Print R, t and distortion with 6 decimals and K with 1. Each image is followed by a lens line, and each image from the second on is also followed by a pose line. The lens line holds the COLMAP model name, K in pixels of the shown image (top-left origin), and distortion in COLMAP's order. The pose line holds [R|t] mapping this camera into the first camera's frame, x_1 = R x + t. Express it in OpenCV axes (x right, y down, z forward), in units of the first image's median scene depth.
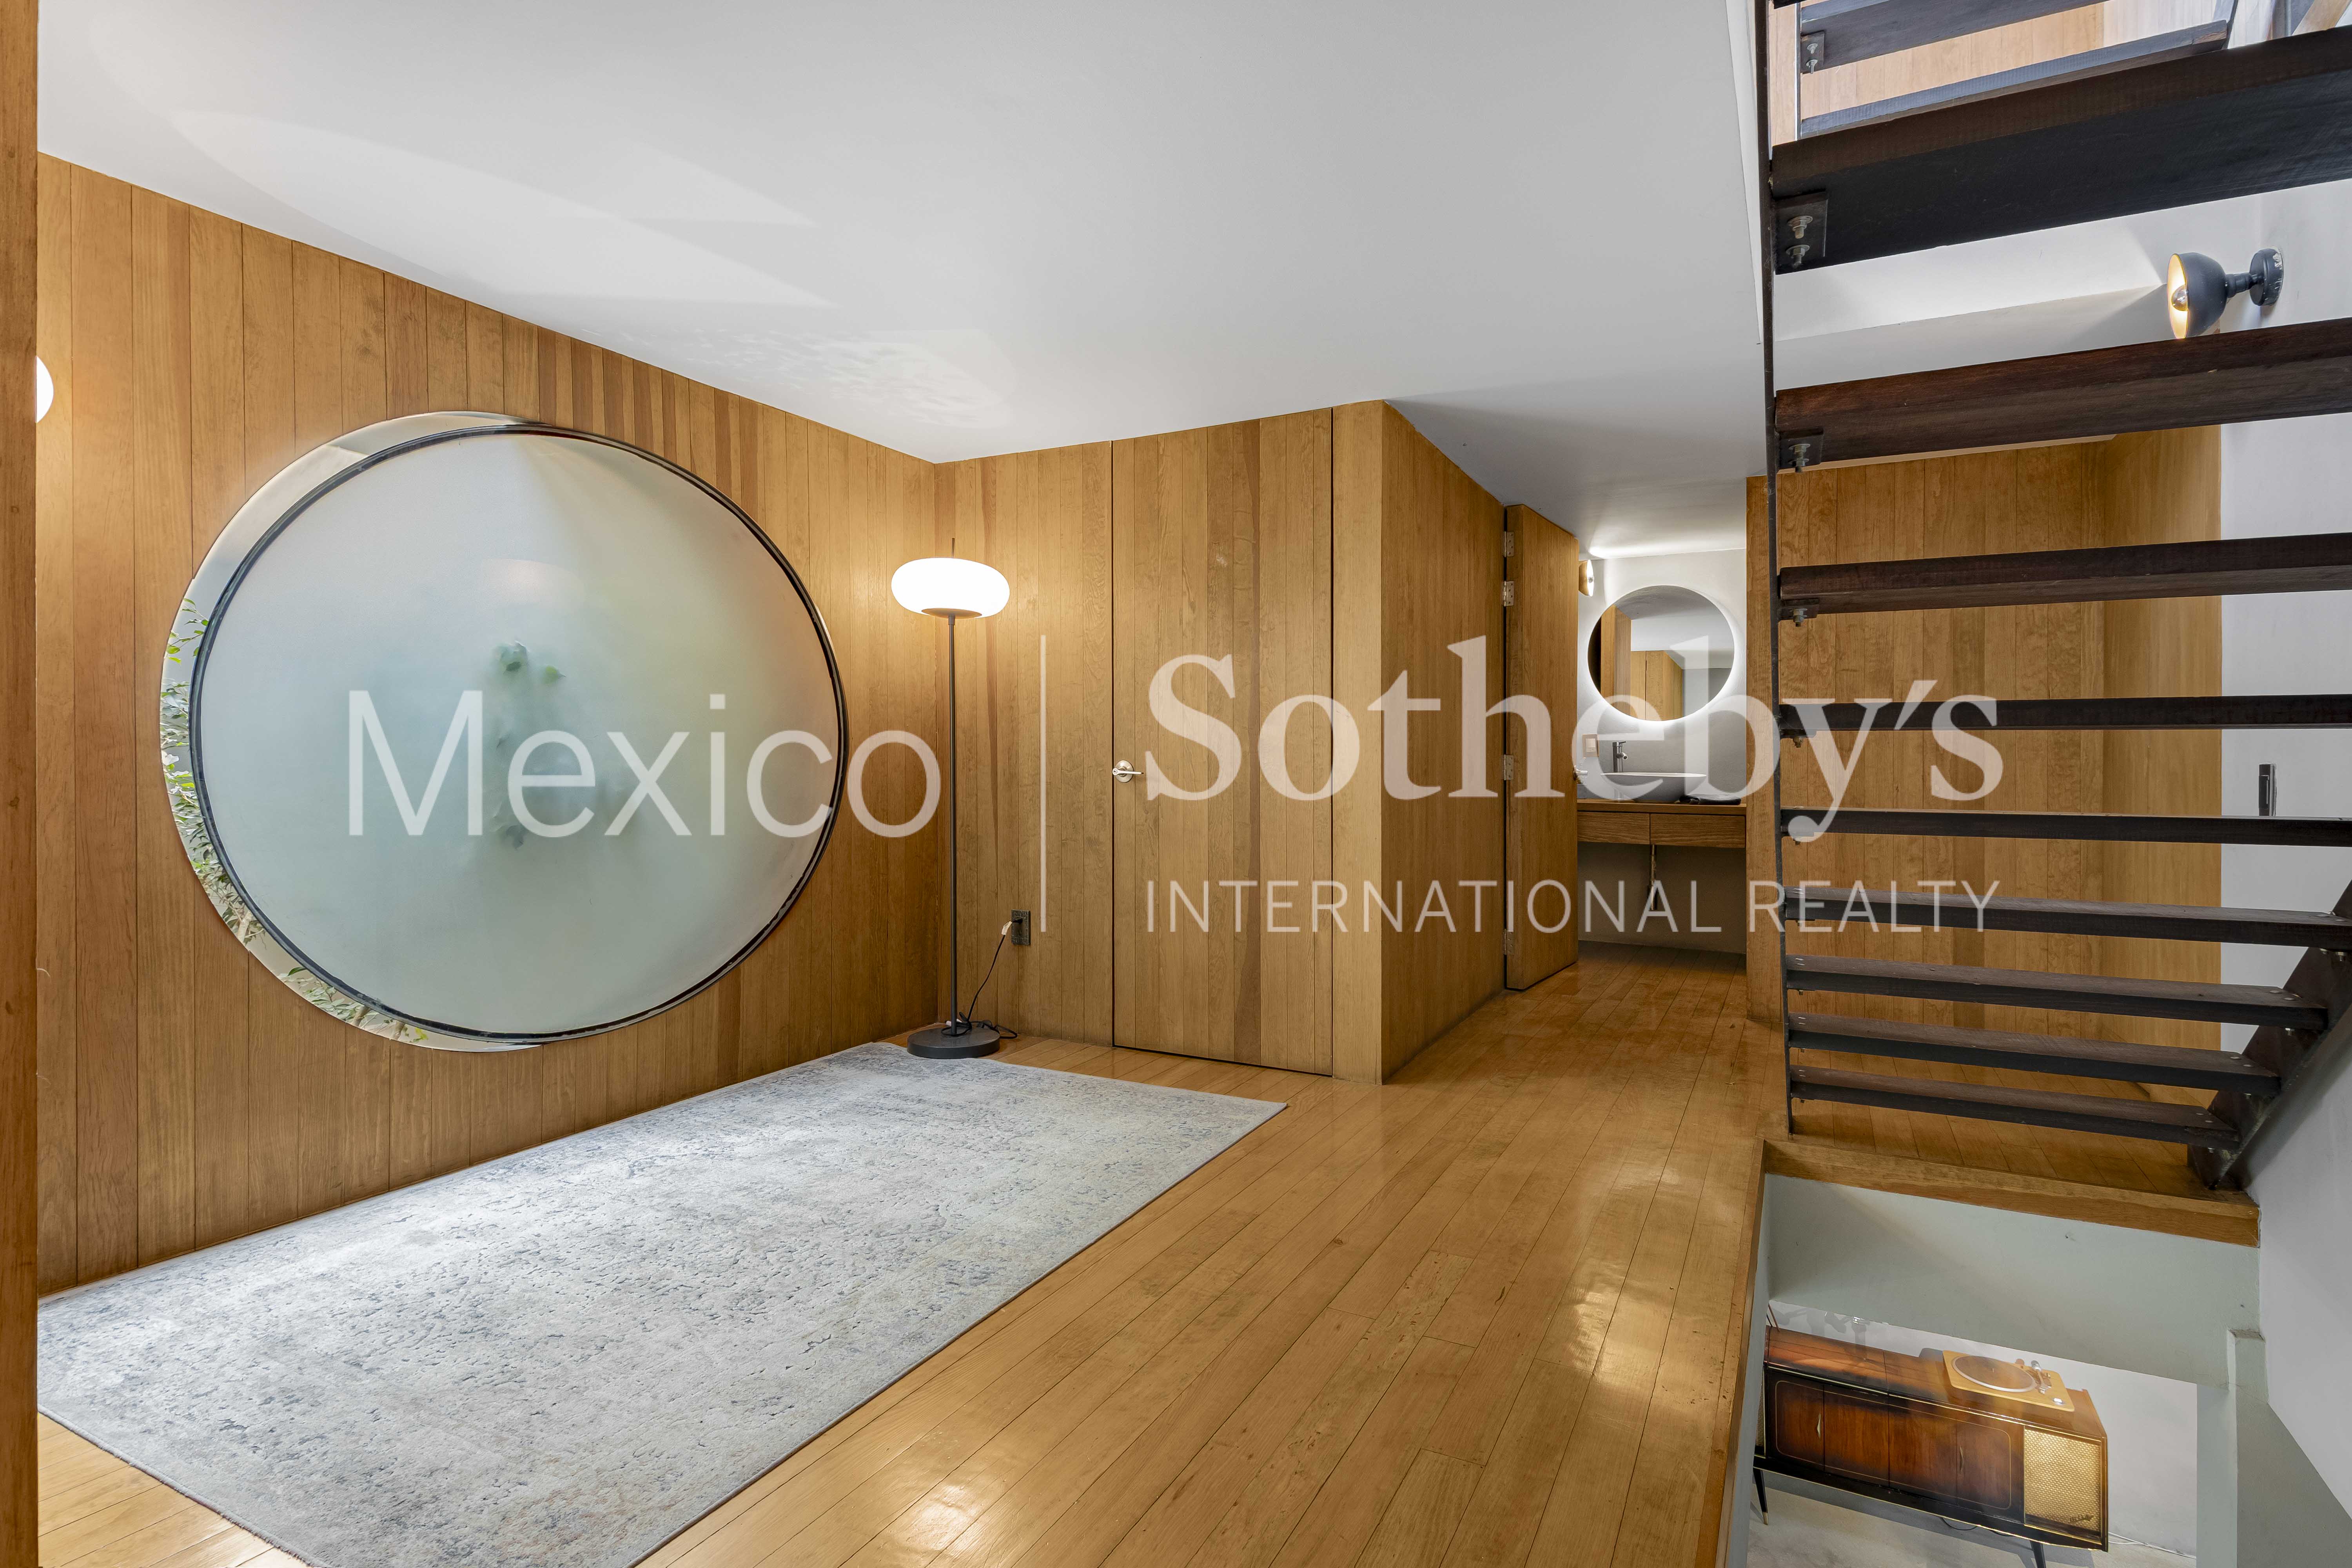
lens RADIAL K [[1180.1, 0, 1163.8], [0, 1180.1, 763.7], [0, 0, 1]] dist [-0.000940, -0.000034]
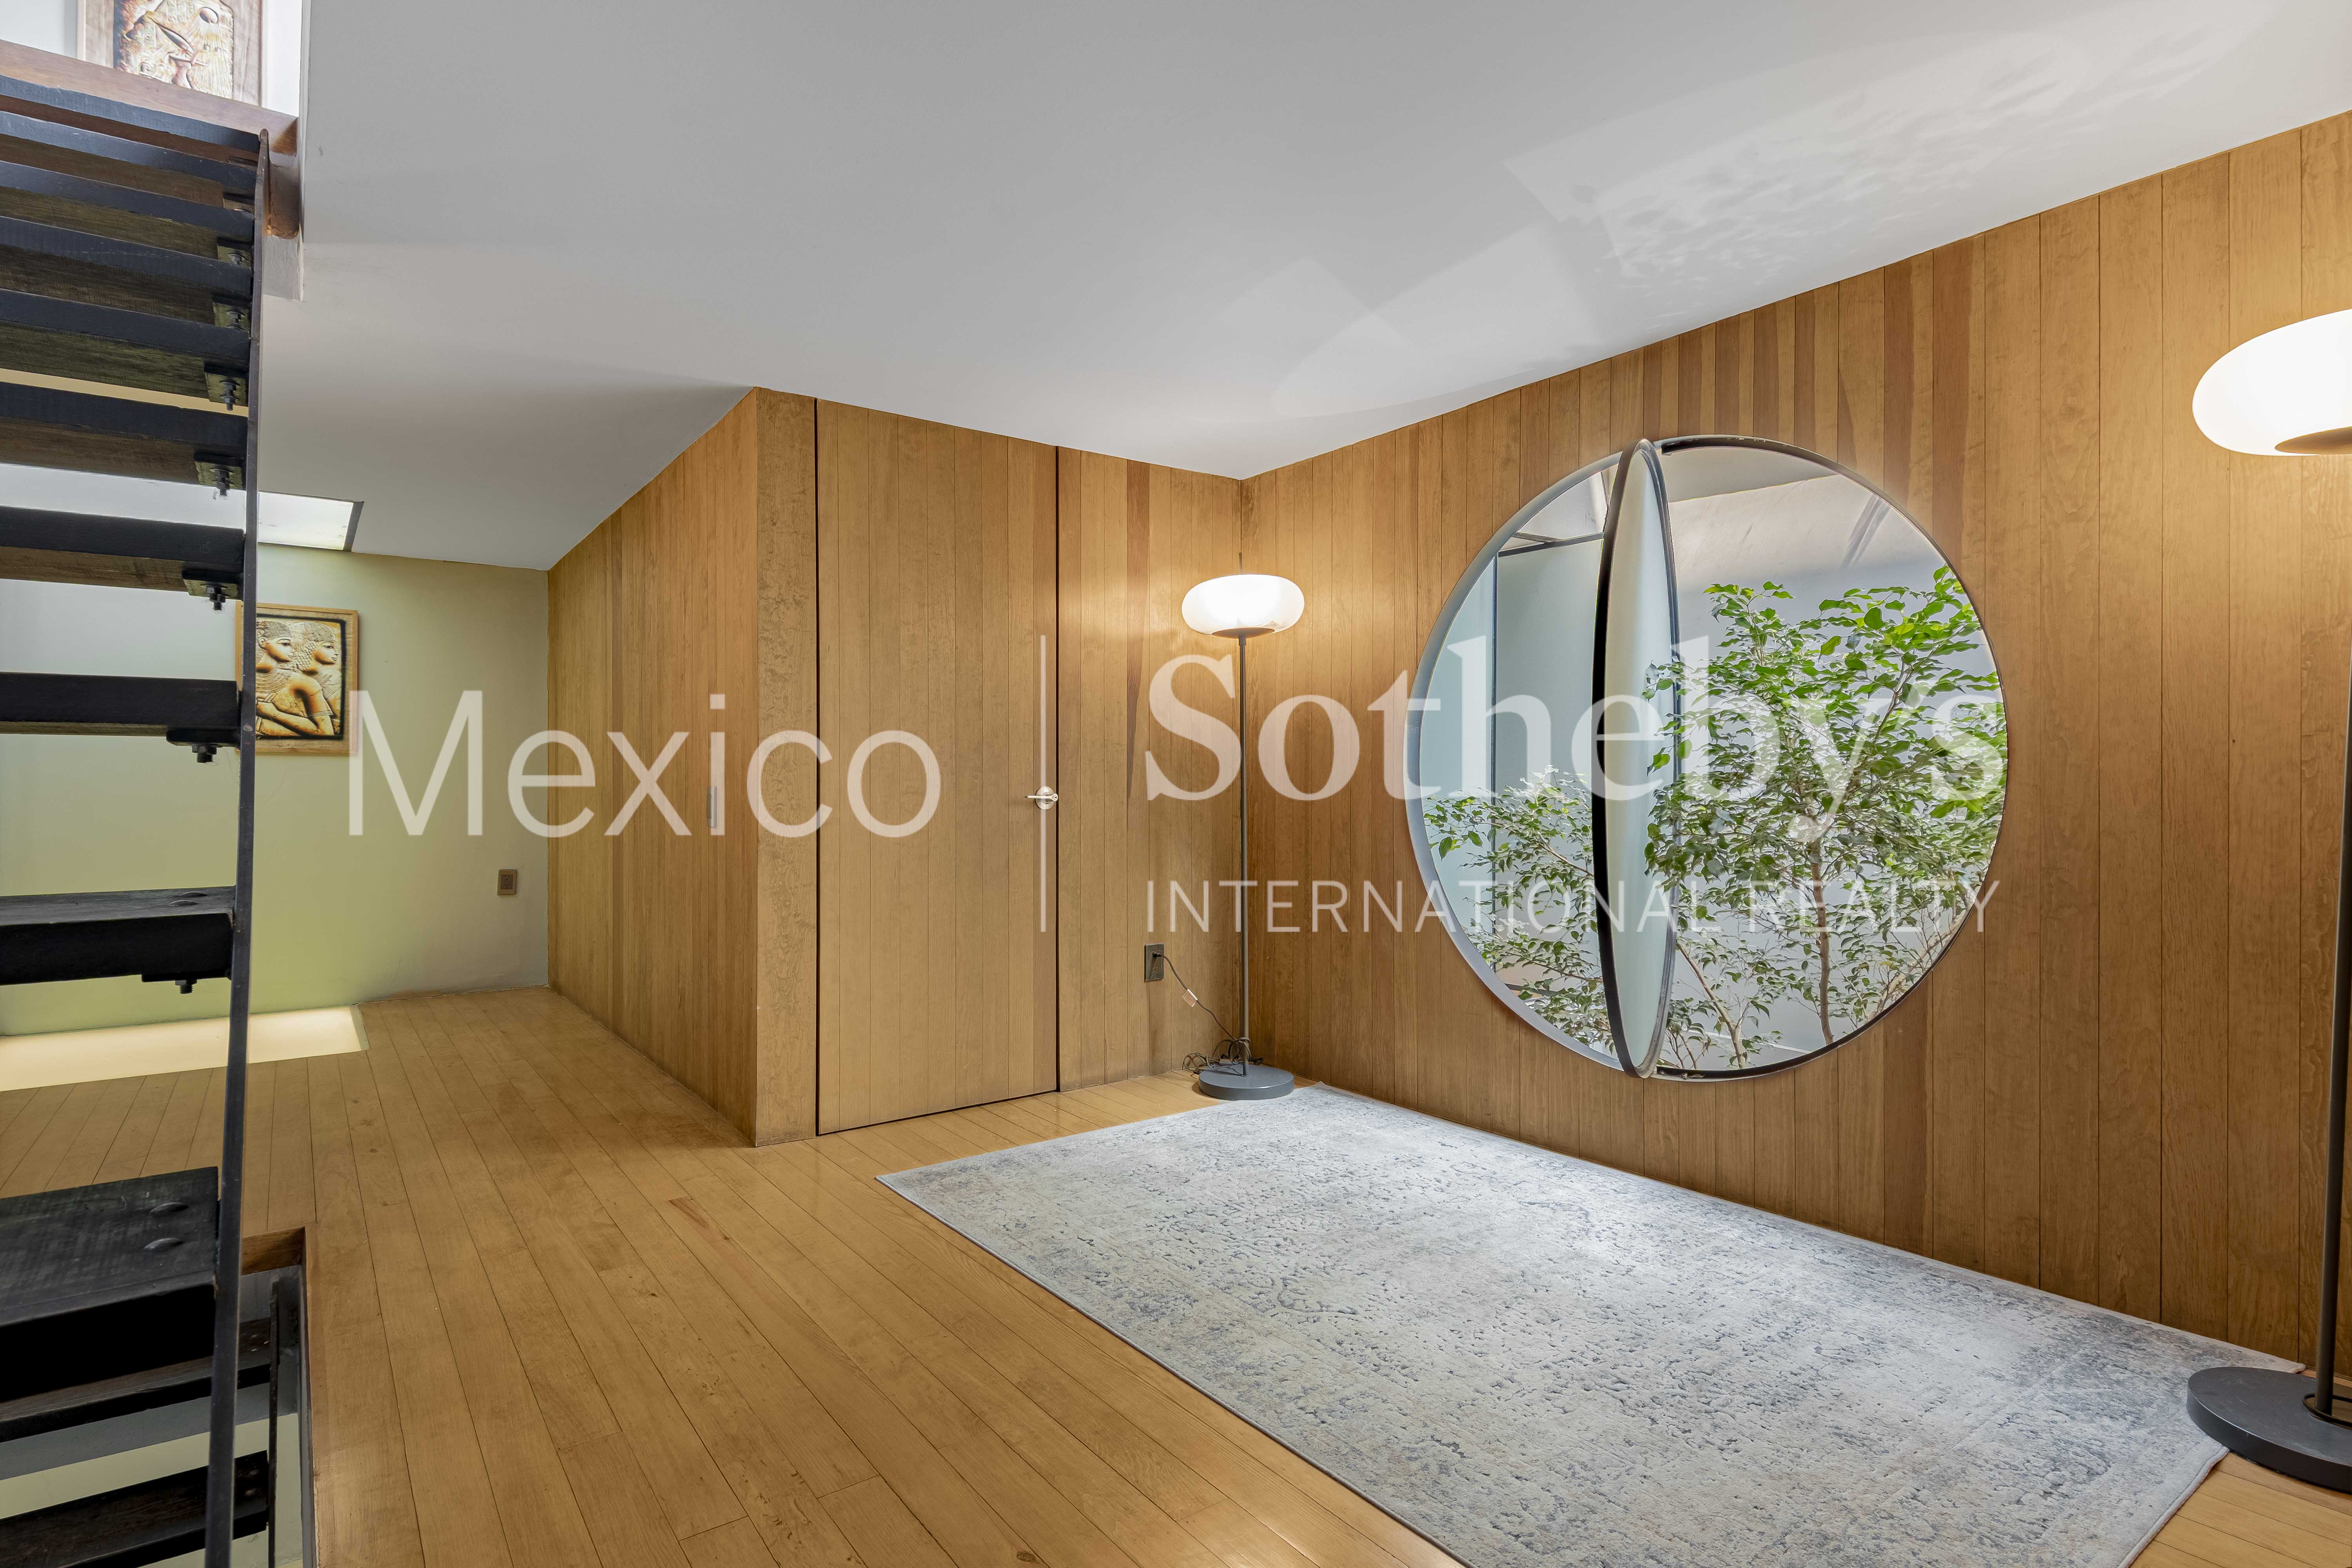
lens RADIAL K [[1224.6, 0, 1176.0], [0, 1224.6, 784.0], [0, 0, 1]] dist [0.032210, -0.000331]
pose [[-0.447308, -0.002182, -0.894377, 0.642373], [0.002065, 0.999992, -0.003473, -0.002820], [0.894378, -0.003400, -0.447300, 1.253335]]
